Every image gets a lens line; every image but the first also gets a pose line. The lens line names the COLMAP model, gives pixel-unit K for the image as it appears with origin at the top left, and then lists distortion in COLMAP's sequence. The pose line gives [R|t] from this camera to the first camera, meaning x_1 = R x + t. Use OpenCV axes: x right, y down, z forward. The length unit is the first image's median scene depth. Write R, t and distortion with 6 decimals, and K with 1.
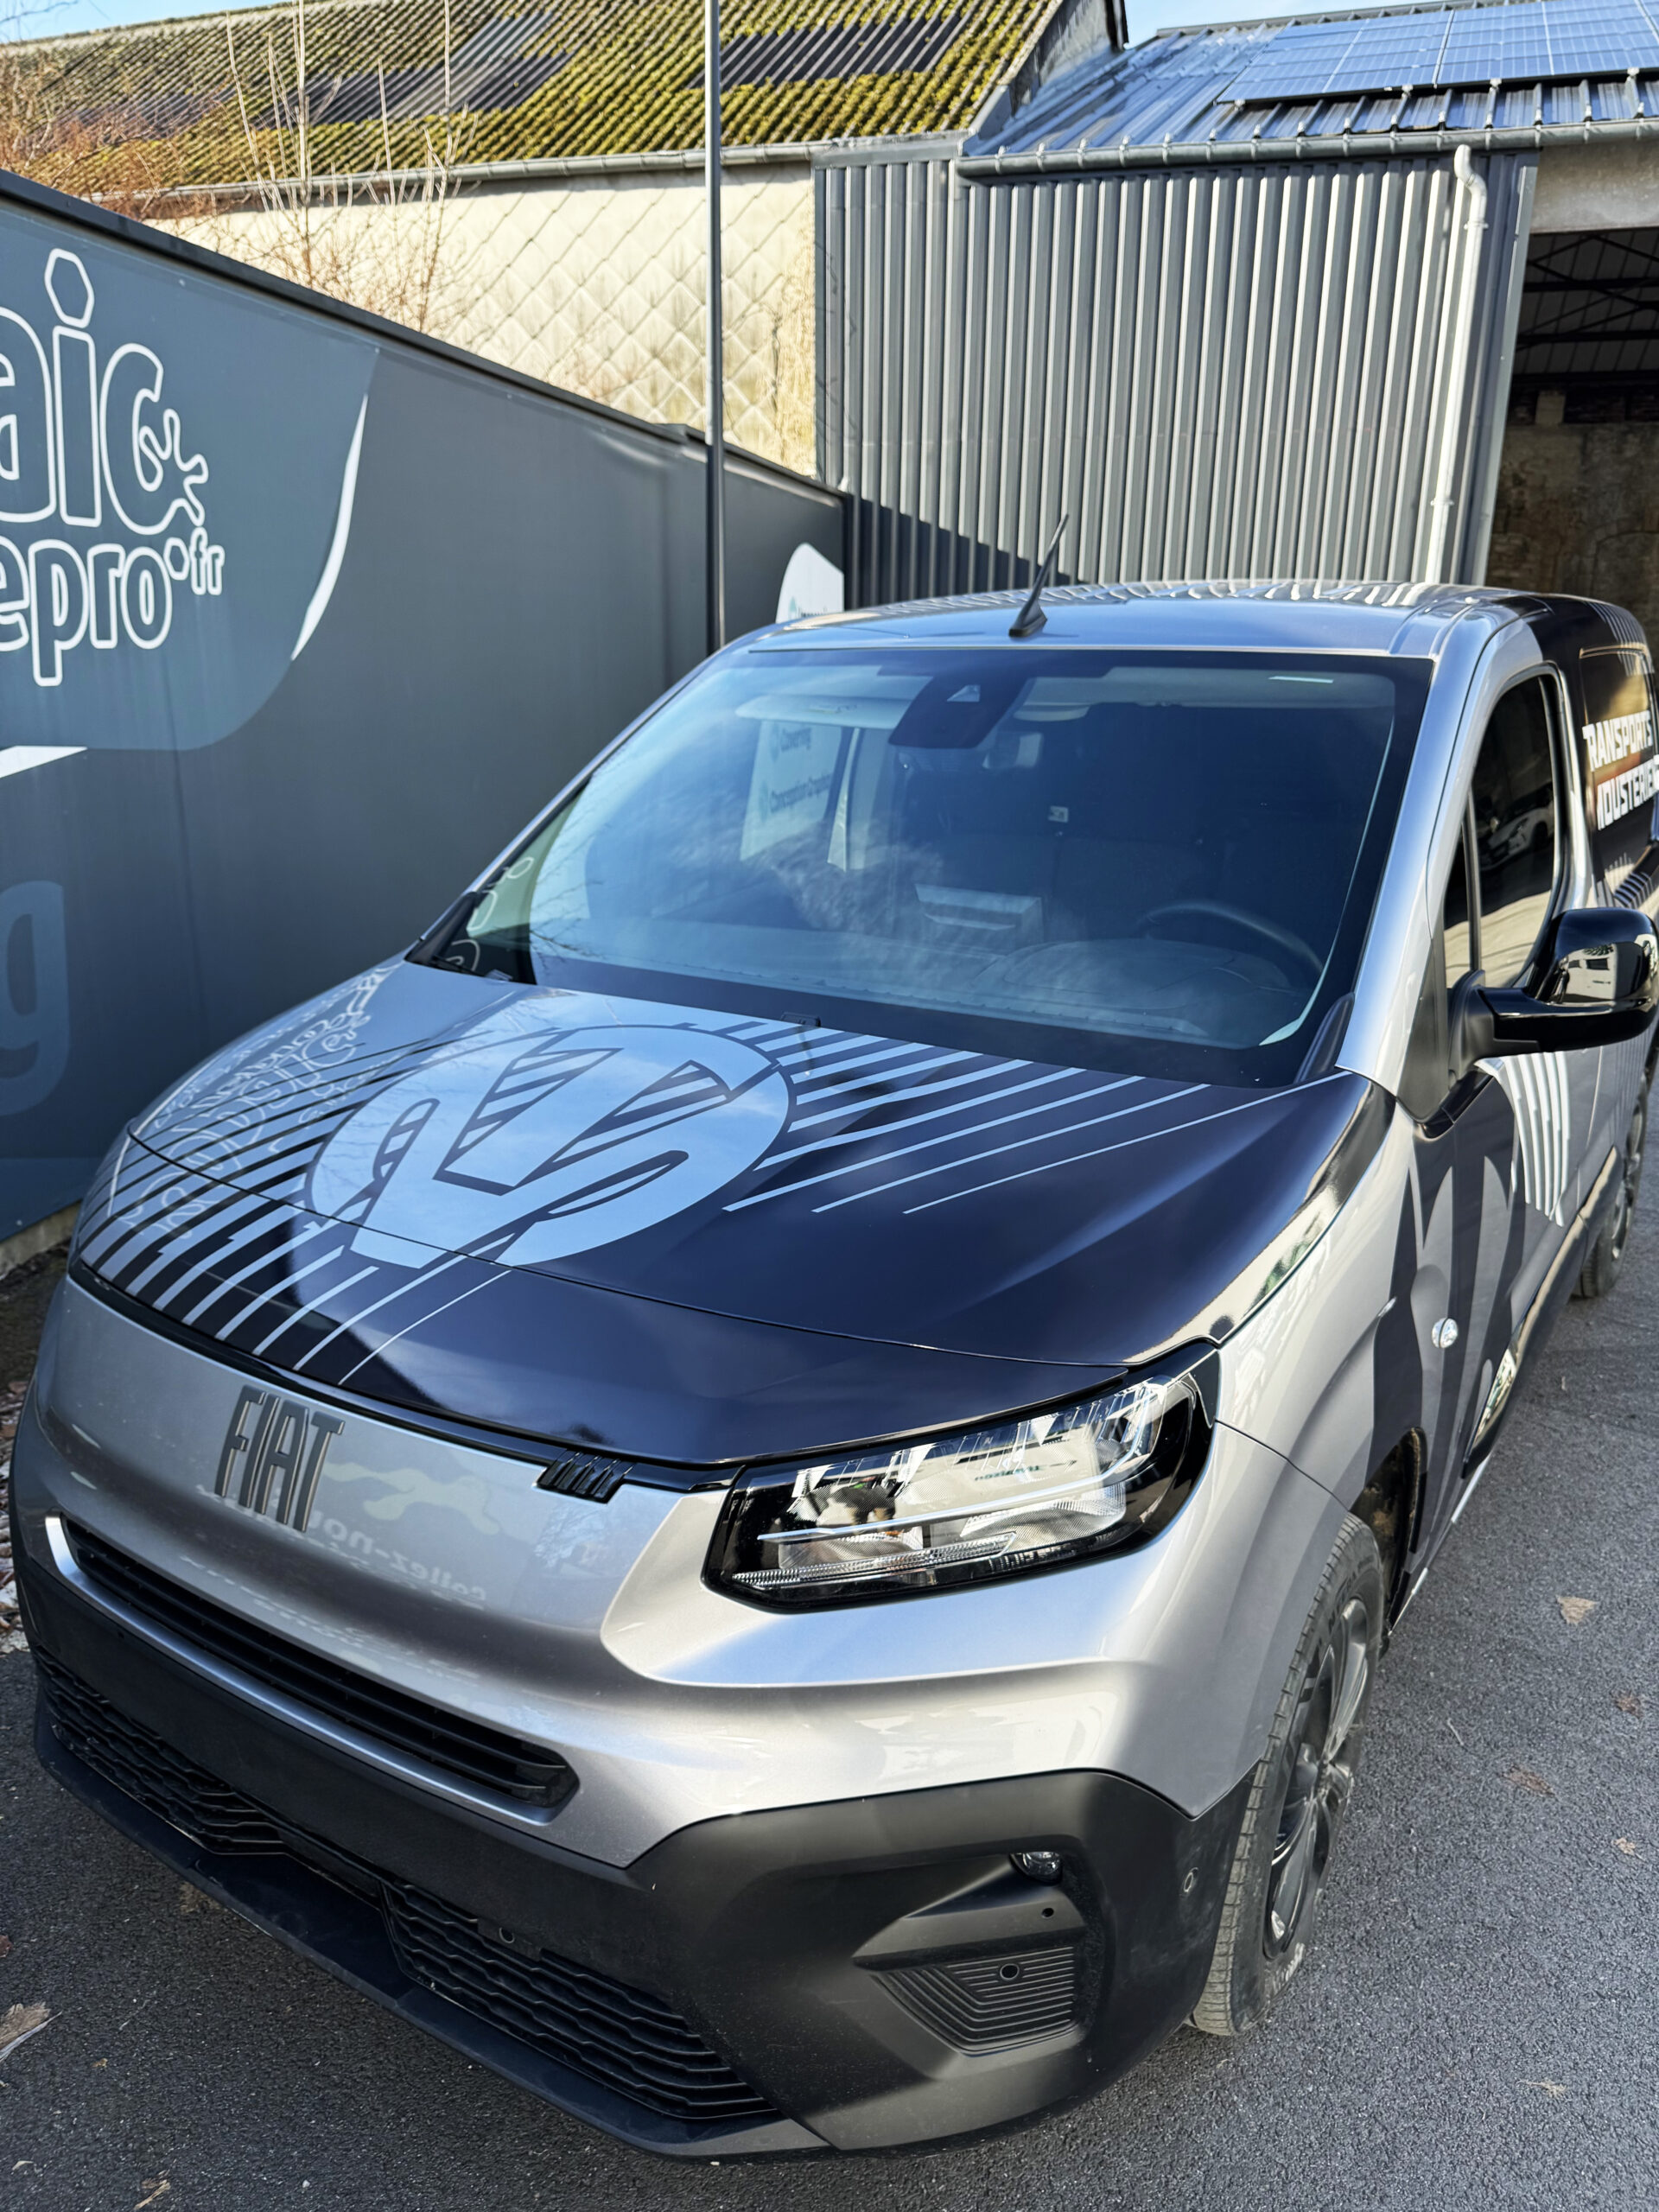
lens RADIAL K [[1555.1, 0, 828.2], [0, 1555.1, 1109.2], [0, 0, 1]] dist [0.040450, -0.056110]
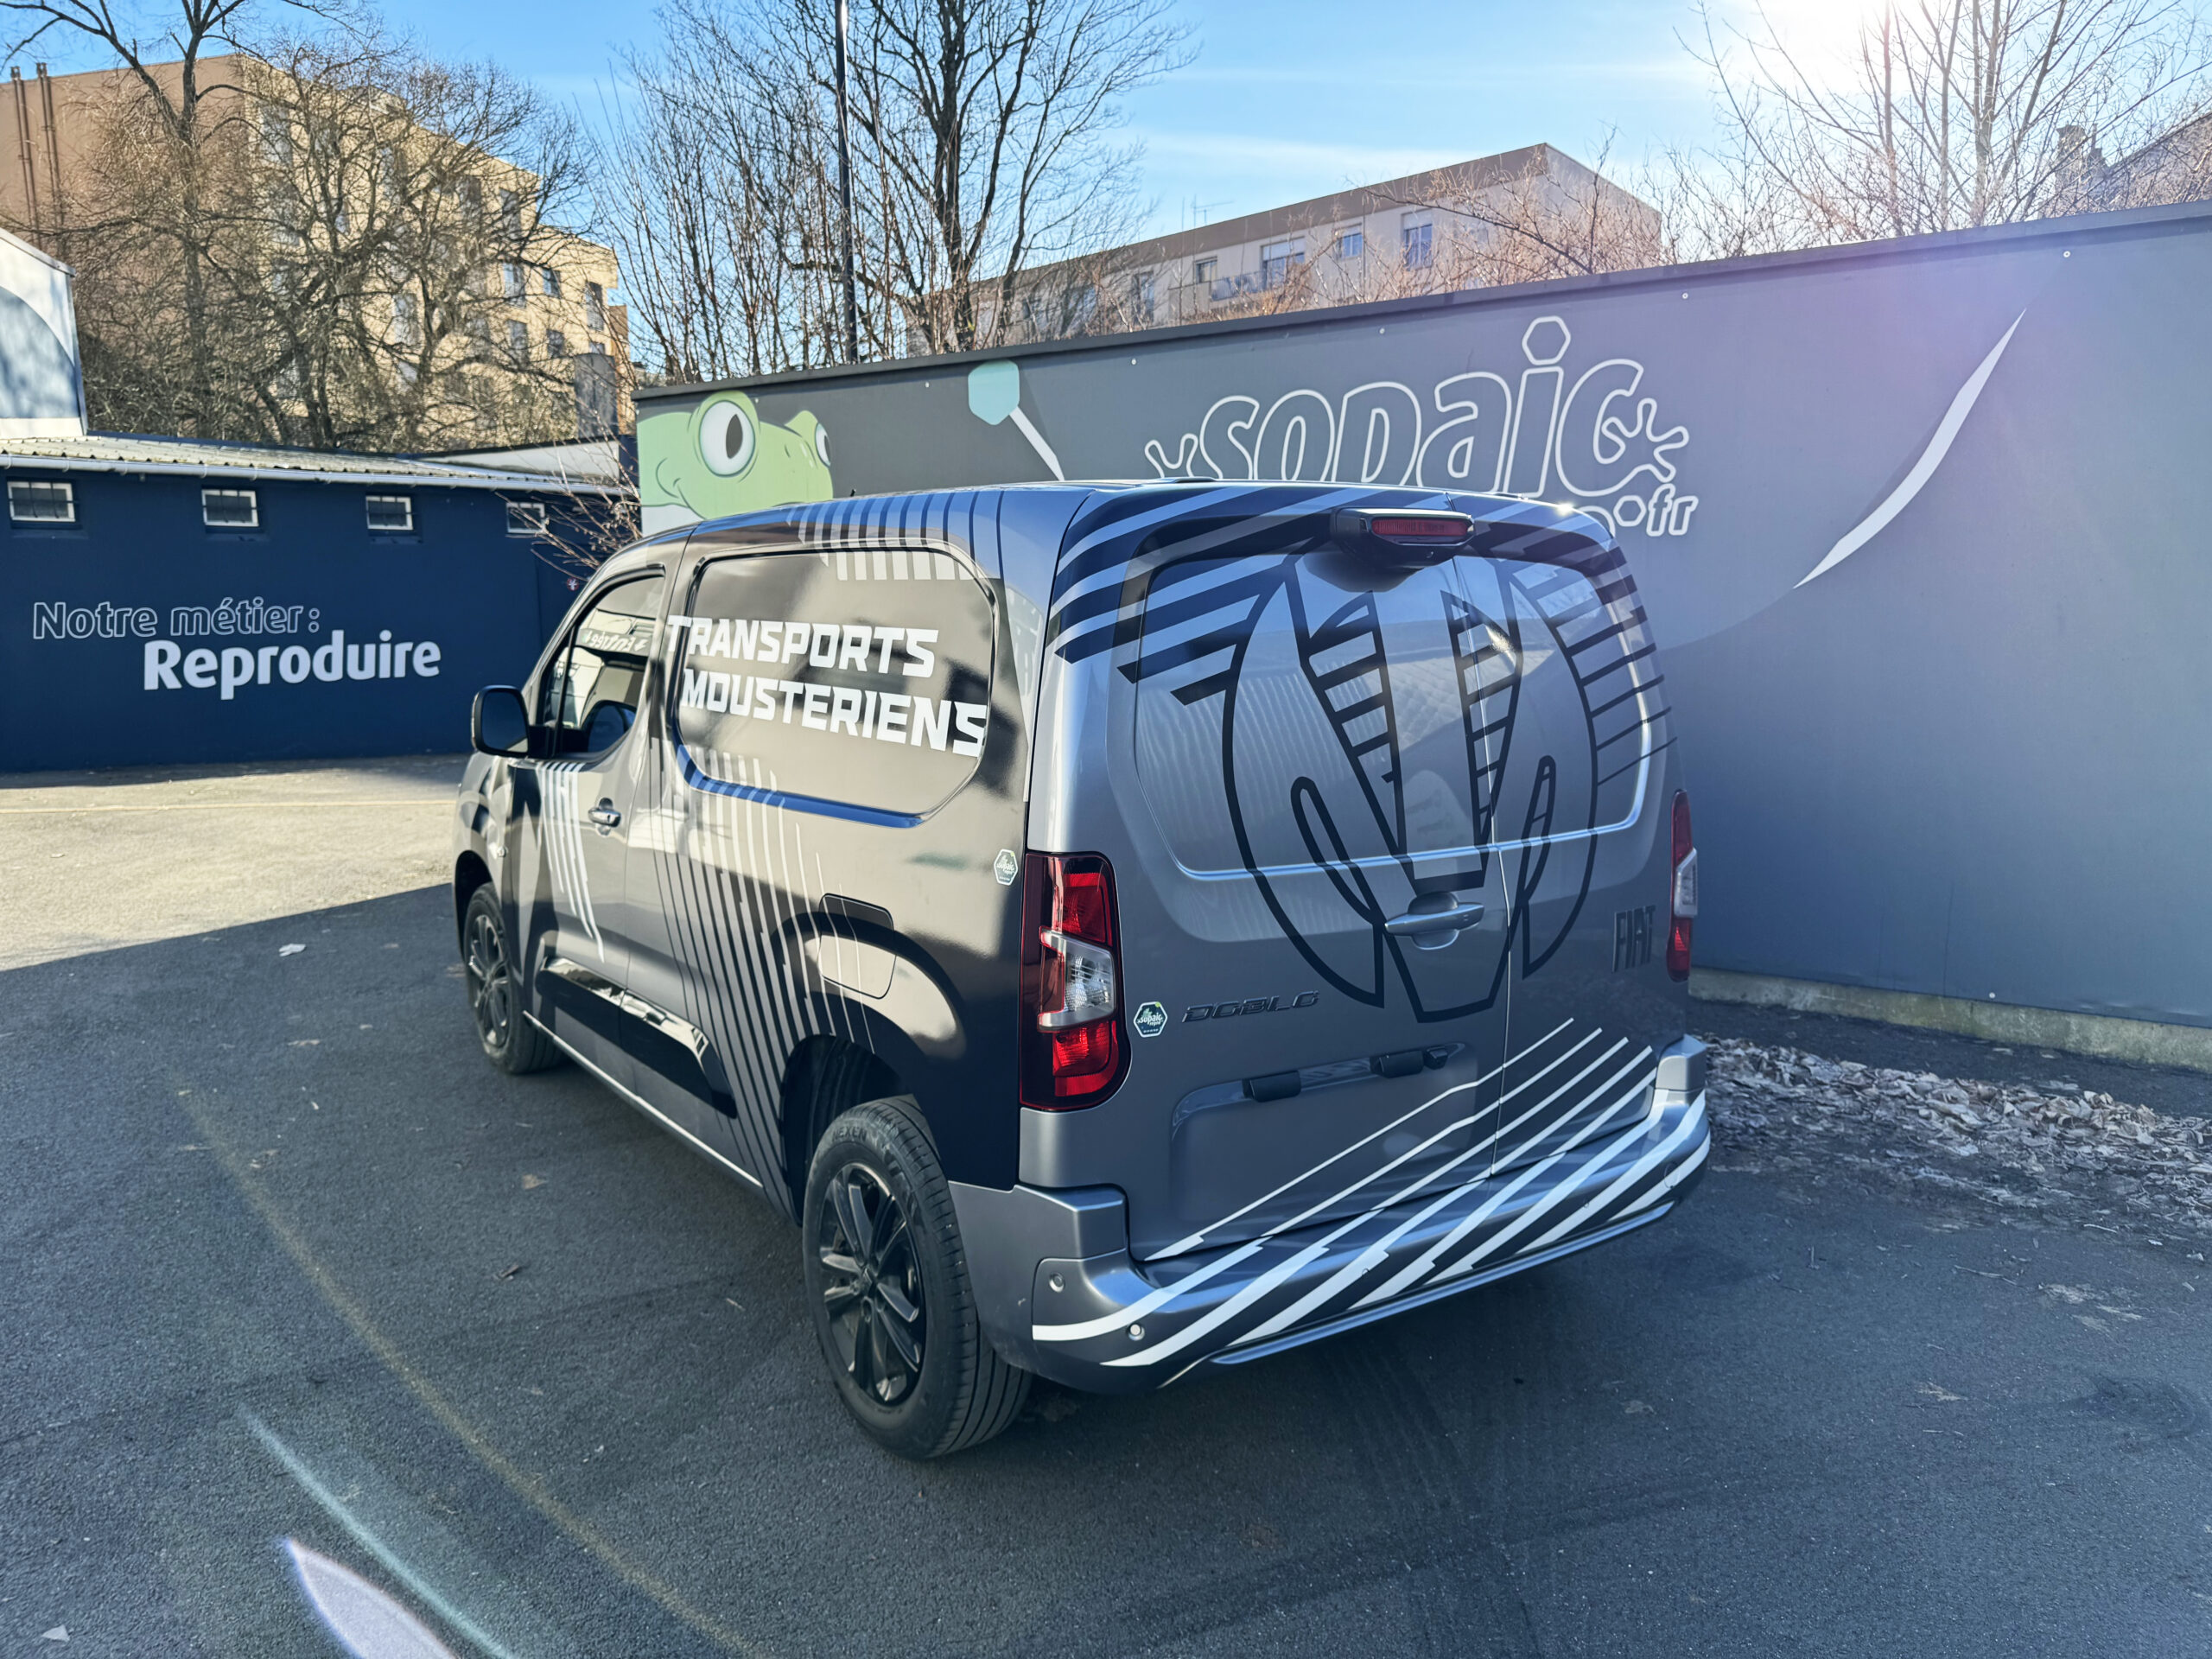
lens RADIAL K [[1555.1, 0, 1109.4], [0, 1555.1, 836.1], [0, 0, 1]] dist [0.040450, -0.056110]
pose [[-0.366557, 0.125045, -0.921954, 0.928179], [-0.271341, 0.933482, 0.234490, -0.279200], [0.889949, 0.336118, -0.308245, 1.073678]]
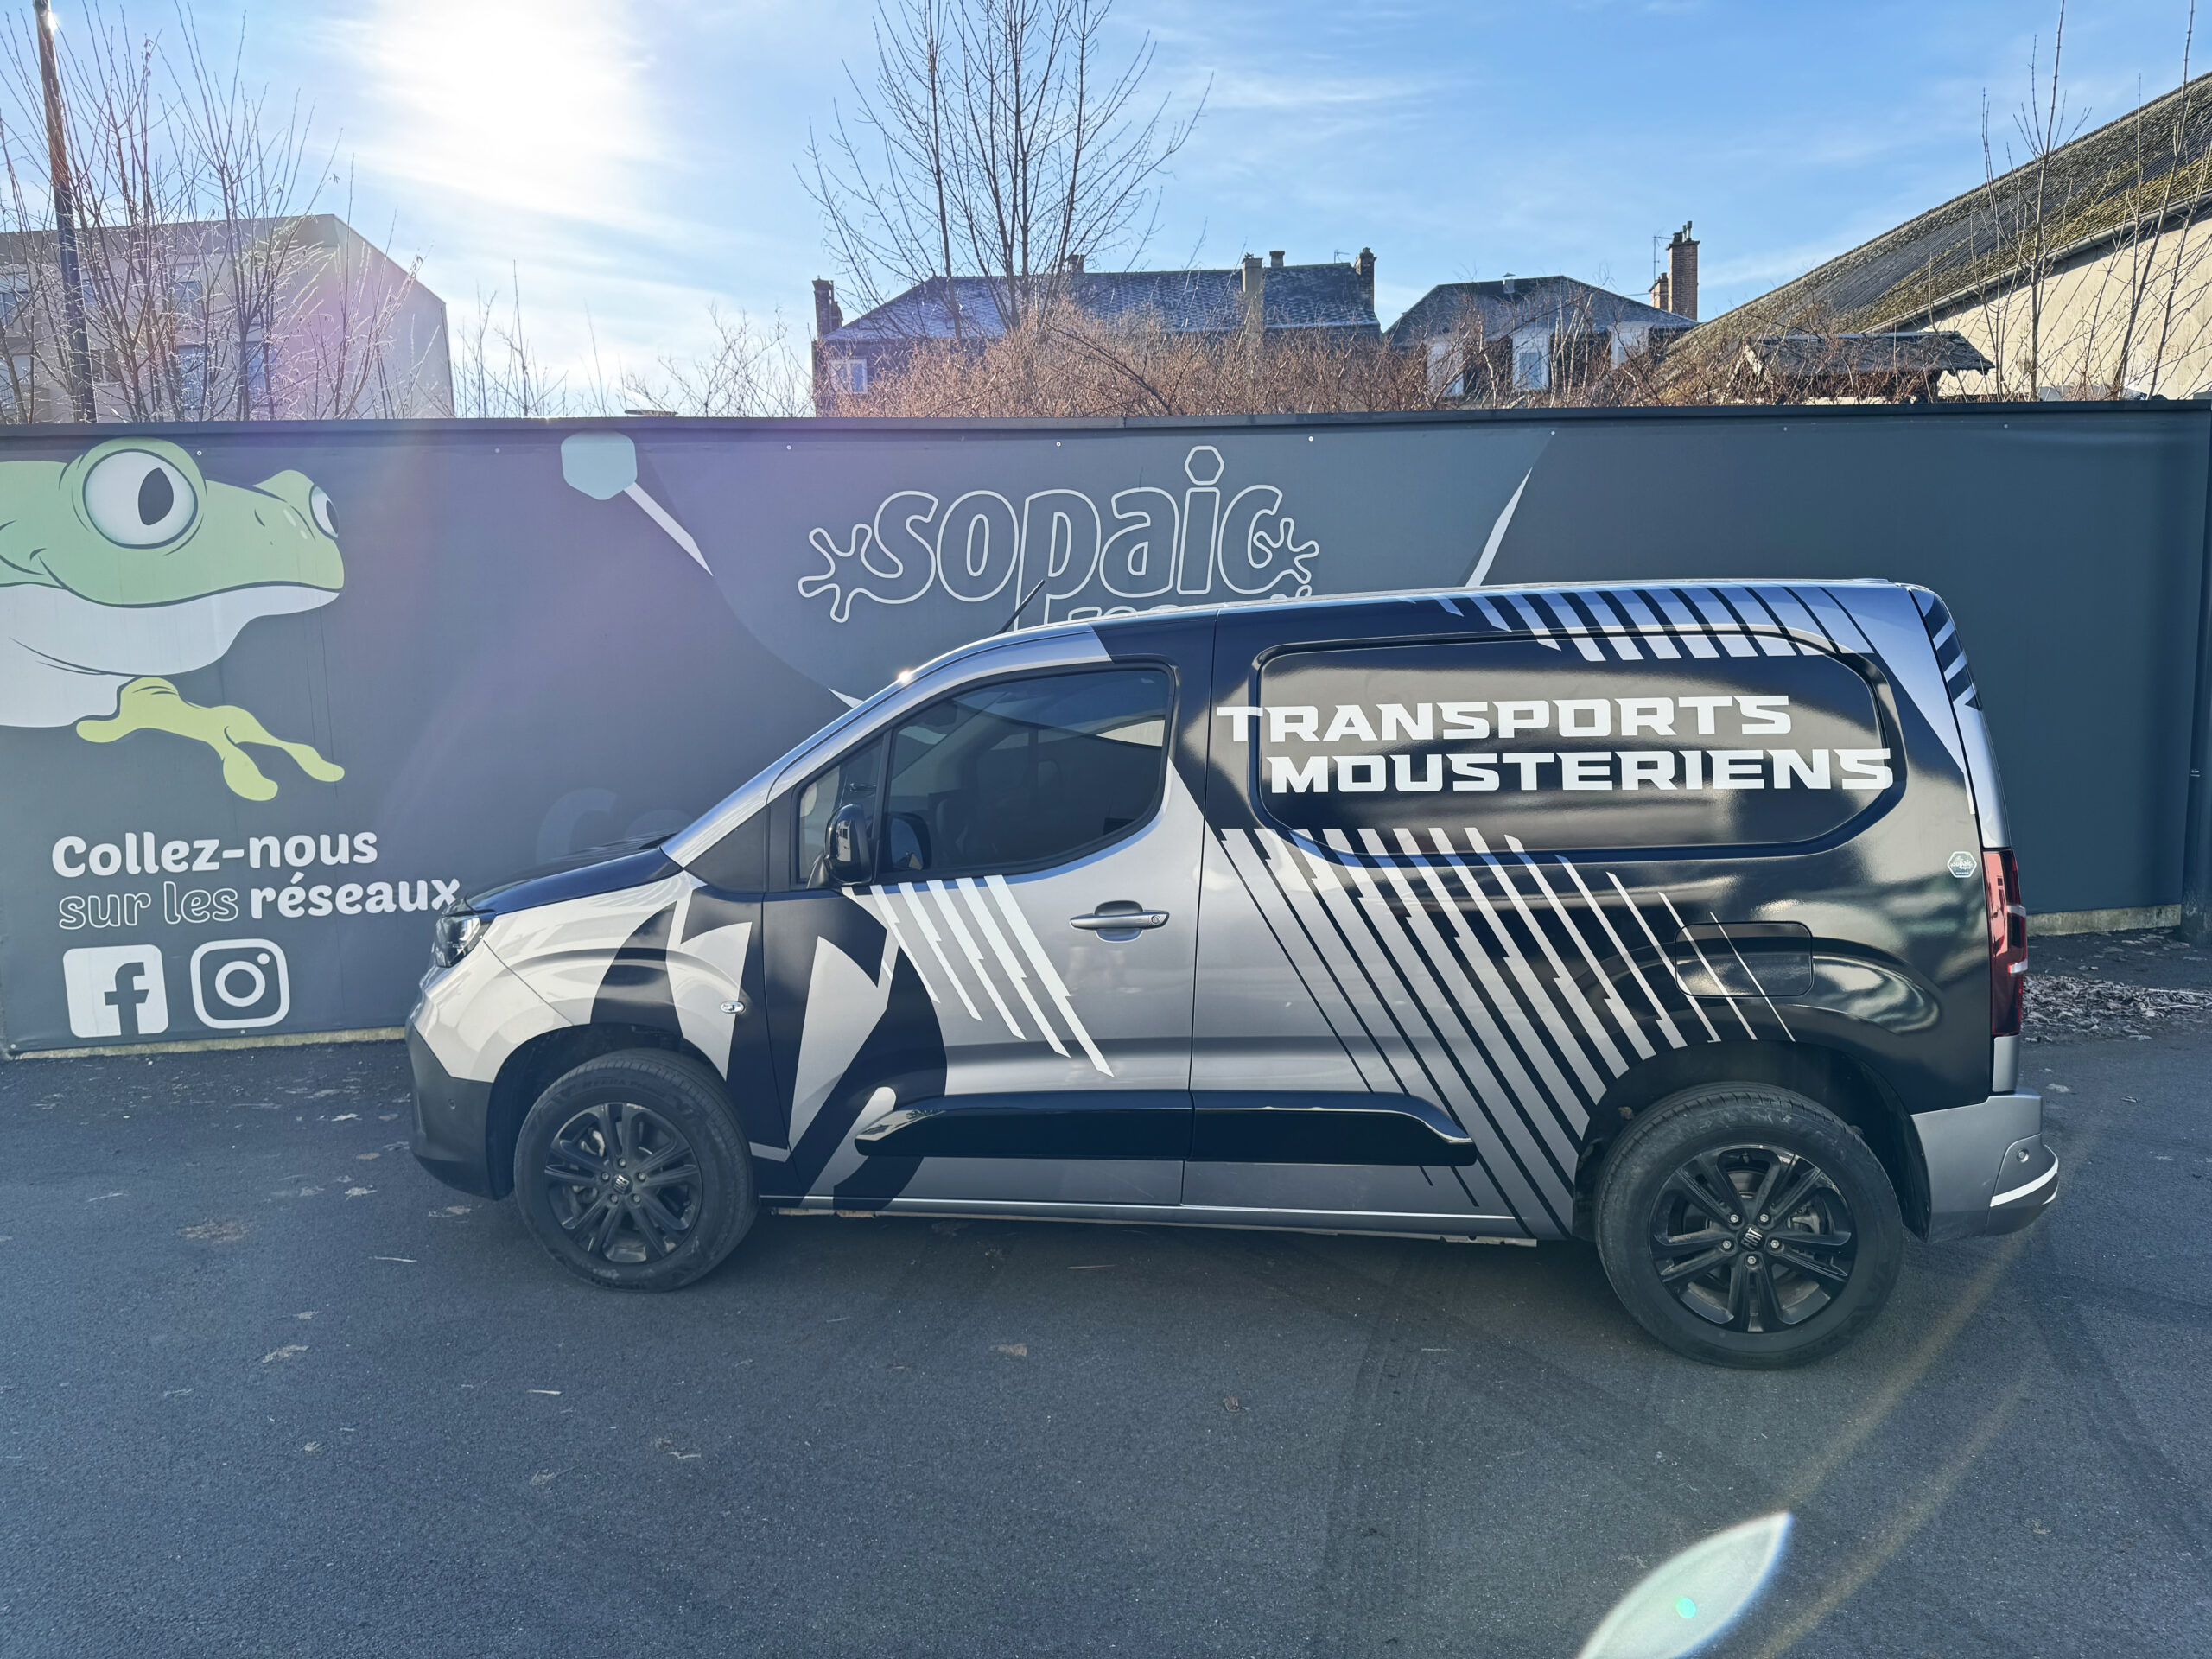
lens RADIAL K [[1555.1, 0, 1084.2], [0, 1555.1, 834.2], [0, 0, 1]] dist [0.040450, -0.056110]
pose [[0.370195, 0.076191, -0.925824, 0.978818], [-0.235857, 0.971682, -0.014344, -0.052180], [0.898514, 0.223672, 0.377682, 0.261975]]
